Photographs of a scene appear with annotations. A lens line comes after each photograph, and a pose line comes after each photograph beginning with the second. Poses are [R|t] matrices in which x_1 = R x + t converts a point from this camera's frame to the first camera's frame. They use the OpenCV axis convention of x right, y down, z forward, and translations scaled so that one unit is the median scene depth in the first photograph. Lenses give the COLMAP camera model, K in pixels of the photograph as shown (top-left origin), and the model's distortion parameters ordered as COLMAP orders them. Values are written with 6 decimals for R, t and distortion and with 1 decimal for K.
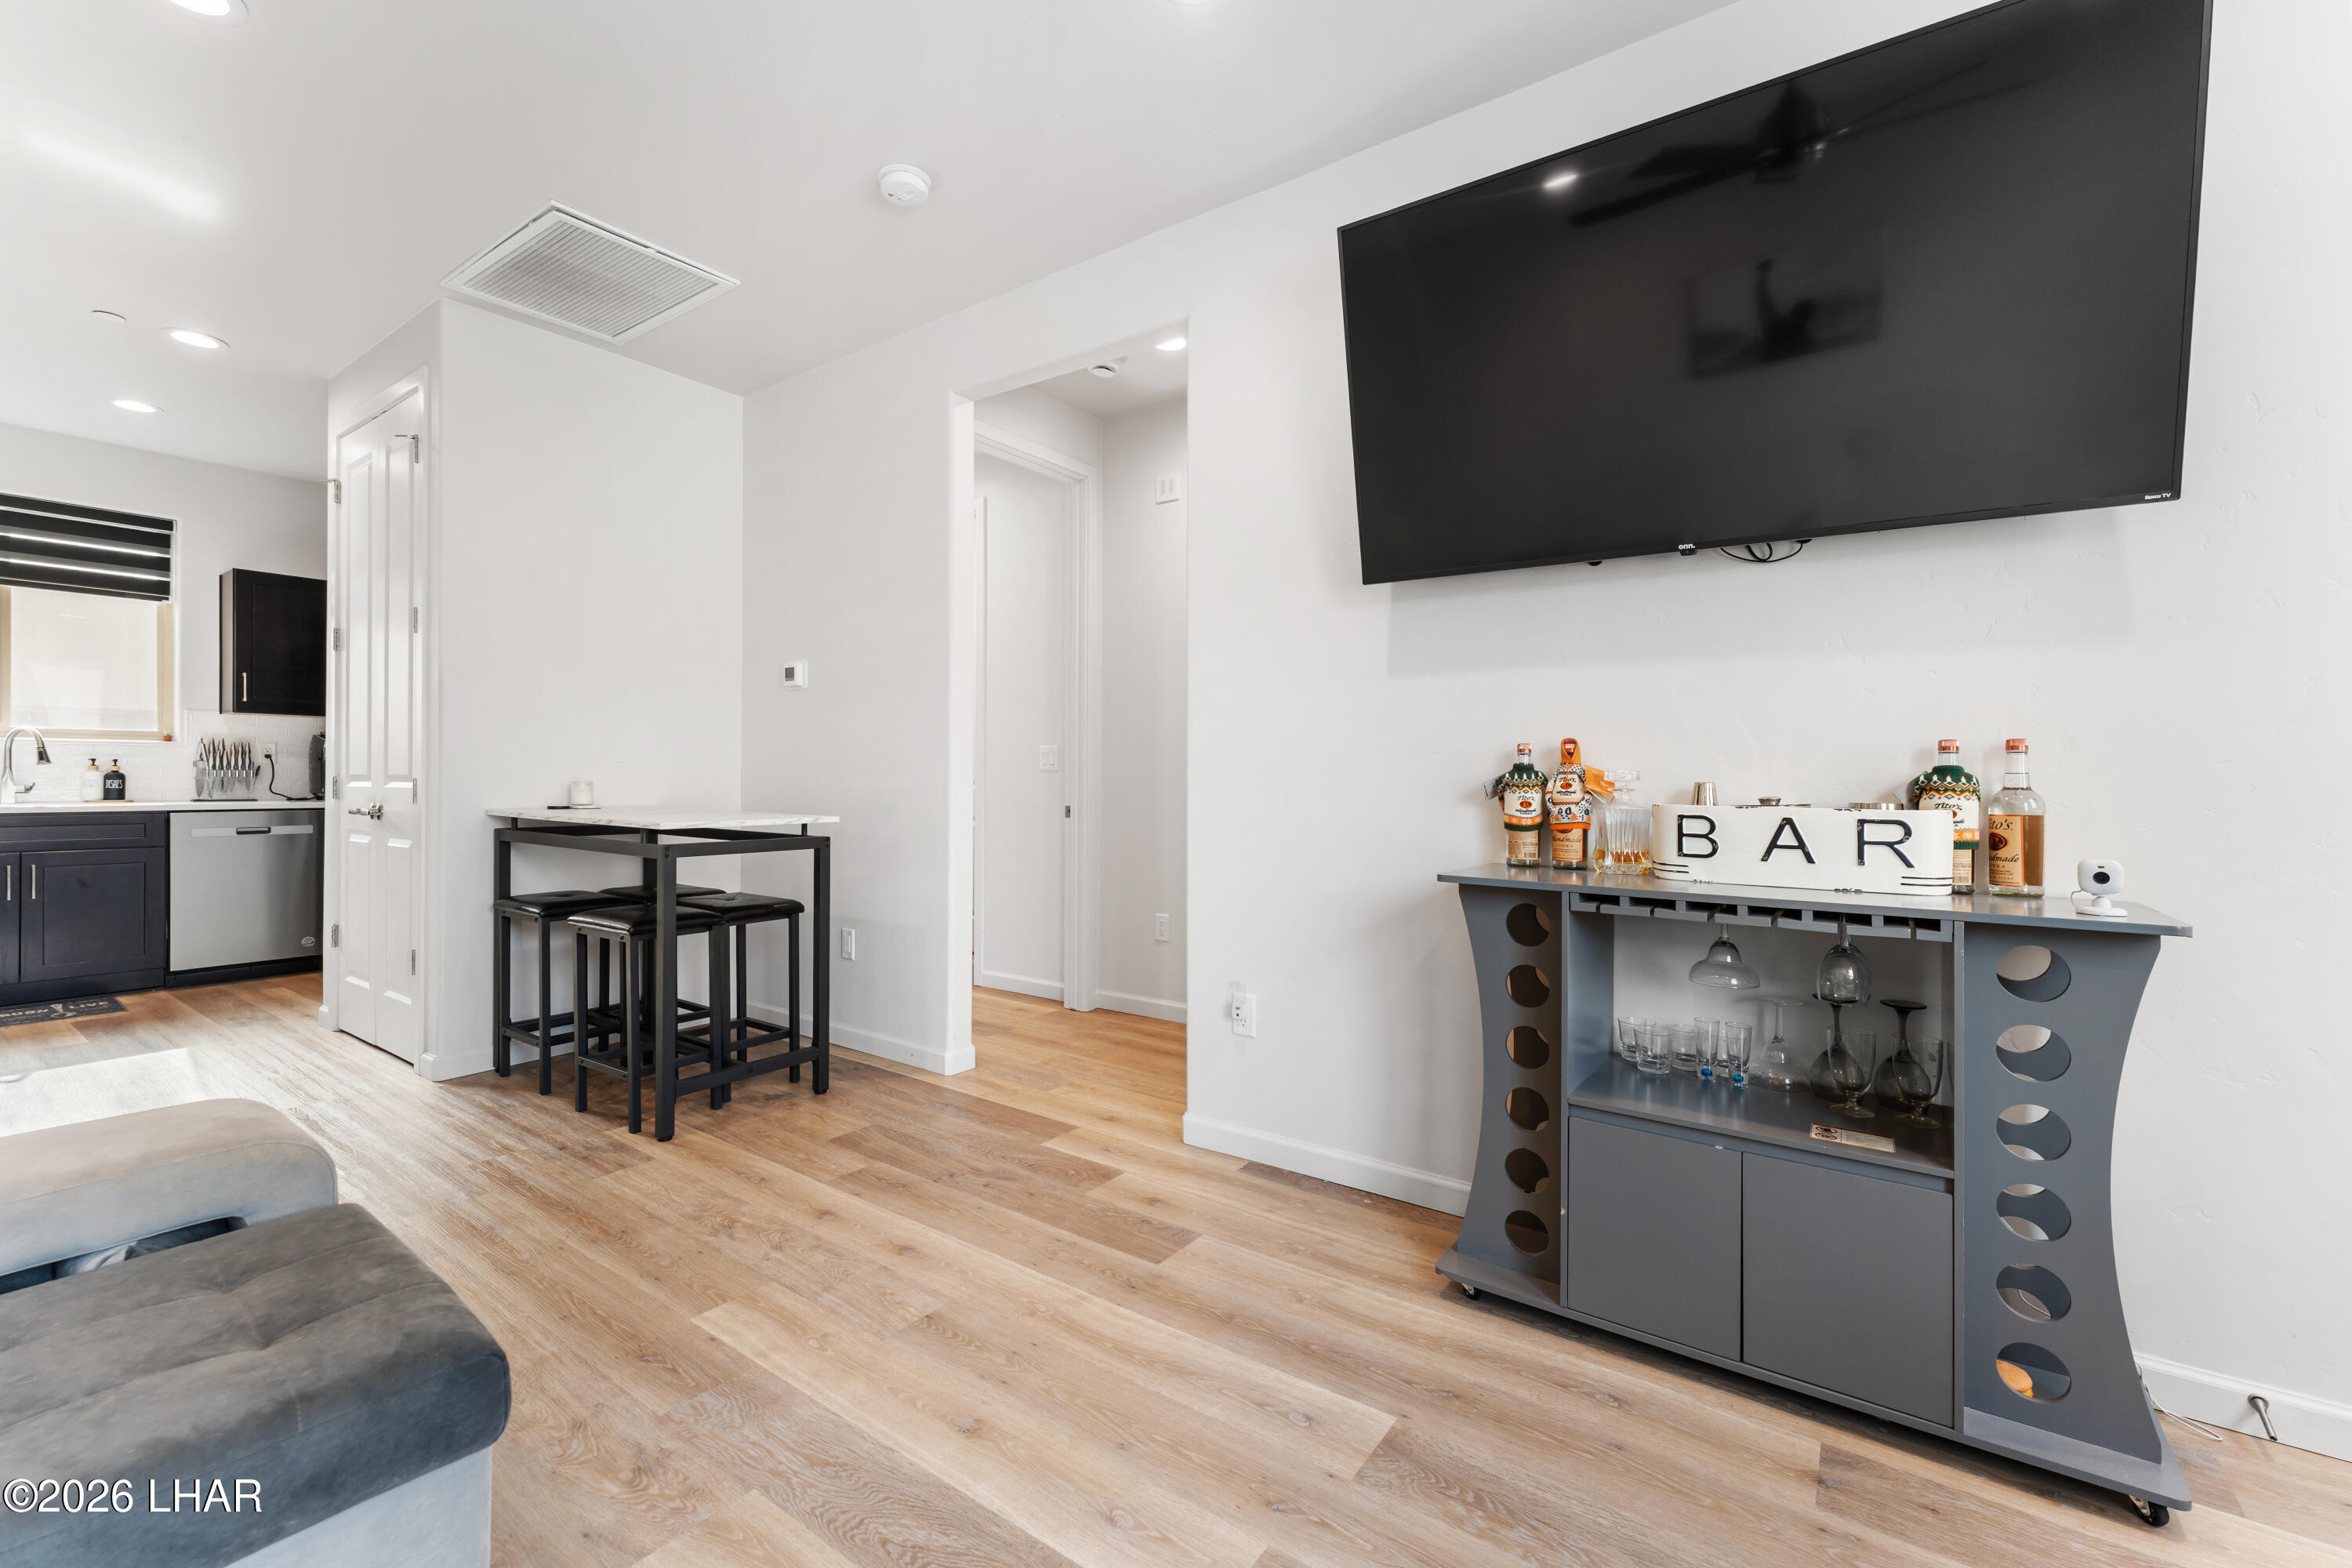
lens RADIAL K [[971.2, 0, 1176.0], [0, 971.2, 784.0], [0, 0, 1]] dist [0.003207, 0.000594]
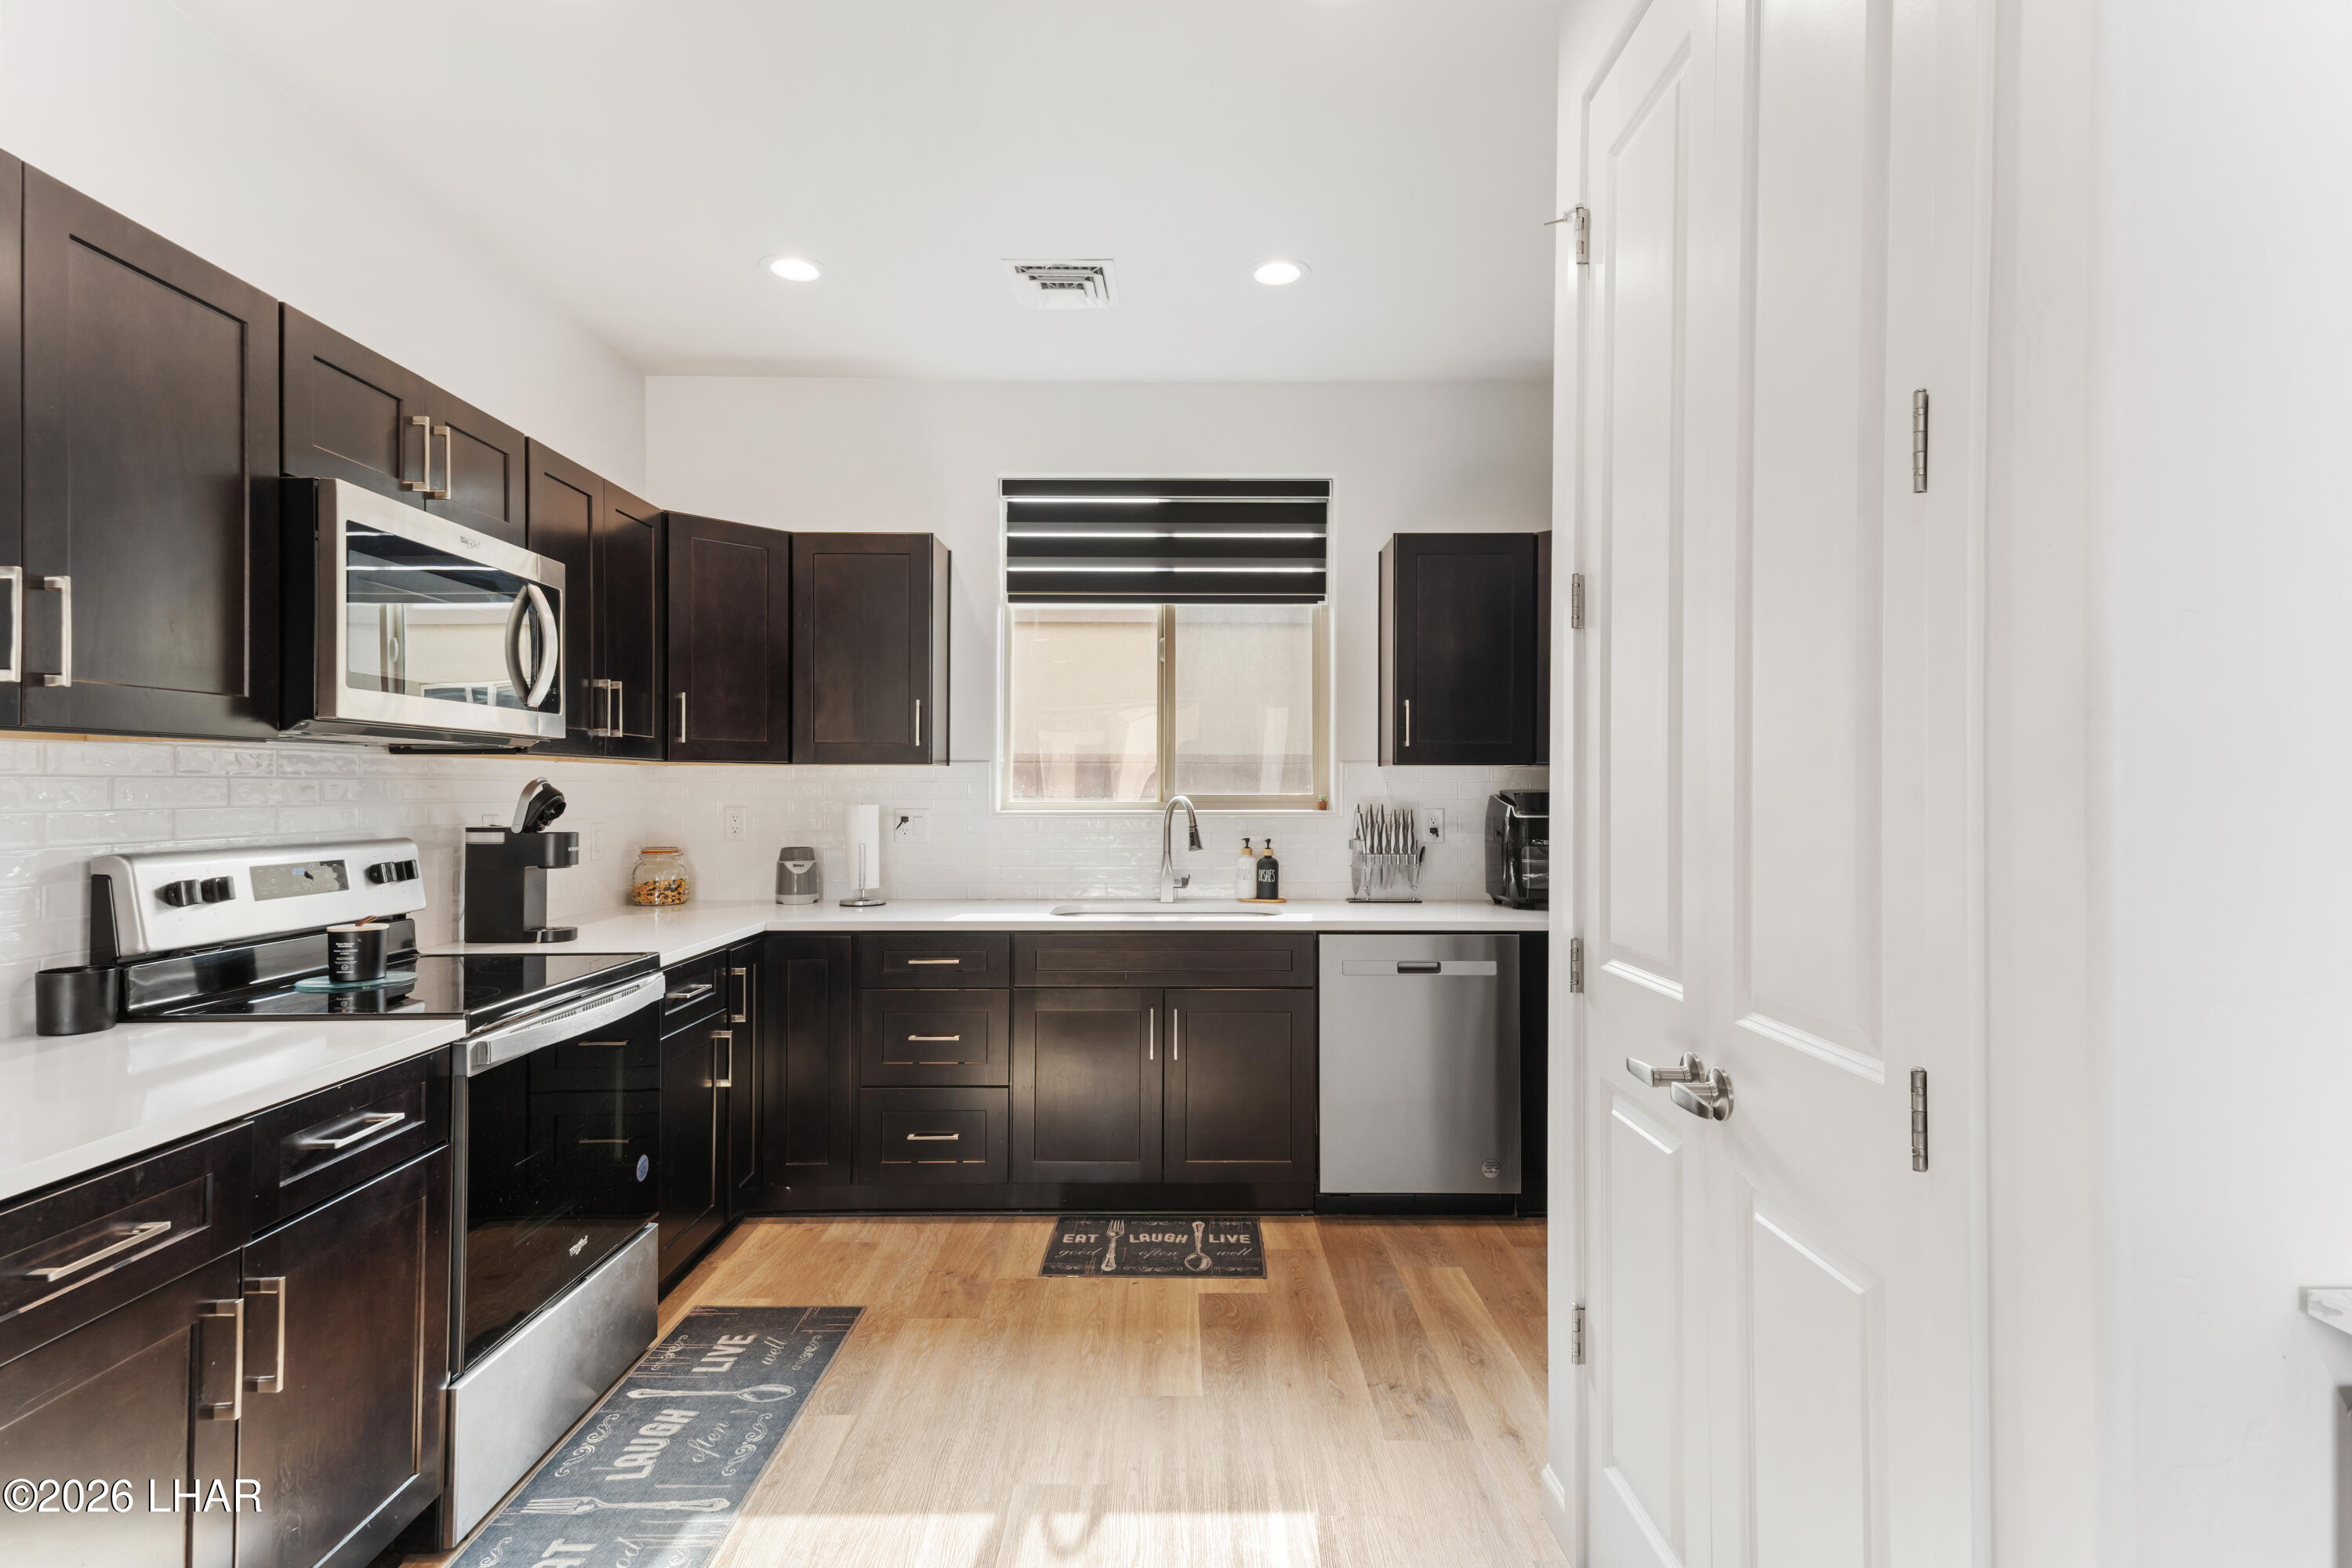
lens RADIAL K [[1145.5, 0, 1176.0], [0, 1145.5, 784.0], [0, 0, 1]] dist [0.000442, 0.000023]
pose [[0.577620, -0.008974, -0.816256, -0.567293], [-0.002045, 0.999921, -0.012440, -0.064951], [0.816303, 0.008855, 0.577556, 0.584313]]
